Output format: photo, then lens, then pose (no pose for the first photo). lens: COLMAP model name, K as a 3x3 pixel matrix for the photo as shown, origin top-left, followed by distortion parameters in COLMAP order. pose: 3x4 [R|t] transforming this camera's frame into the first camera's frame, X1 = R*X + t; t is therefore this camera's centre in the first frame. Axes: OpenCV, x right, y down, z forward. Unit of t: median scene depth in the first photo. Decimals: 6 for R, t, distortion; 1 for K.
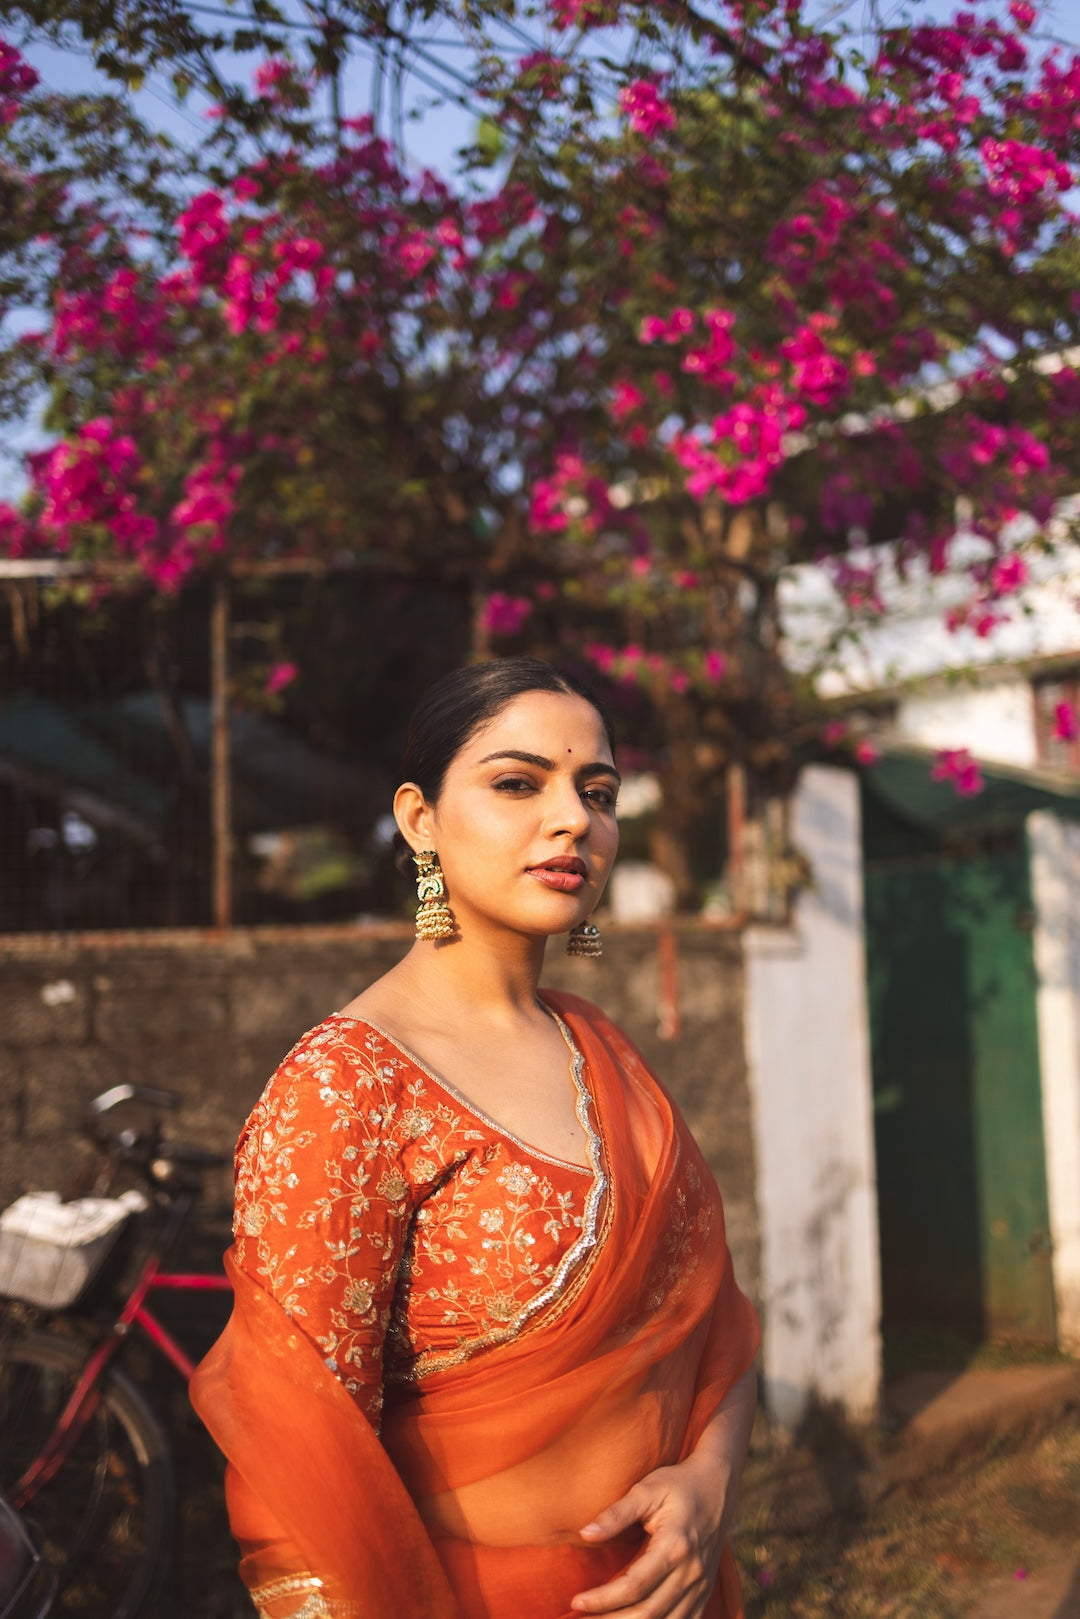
lens RADIAL K [[1732.8, 0, 540.0], [0, 1732.8, 809.5], [0, 0, 1]] dist [0.016715, -0.005763]
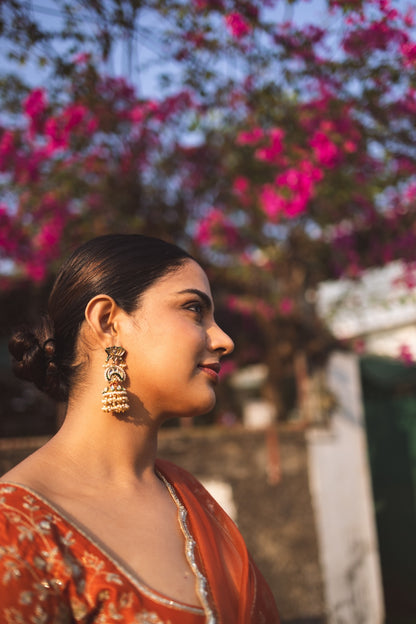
lens RADIAL K [[545.7, 0, 232.2], [0, 545.7, 312.8], [0, 0, 1]] dist [-0.231031, 0.568226]
pose [[0.999261, -0.036973, -0.010500, 0.039108], [0.034674, 0.985041, -0.168795, 0.038507], [0.016584, 0.168307, 0.985595, 0.338204]]
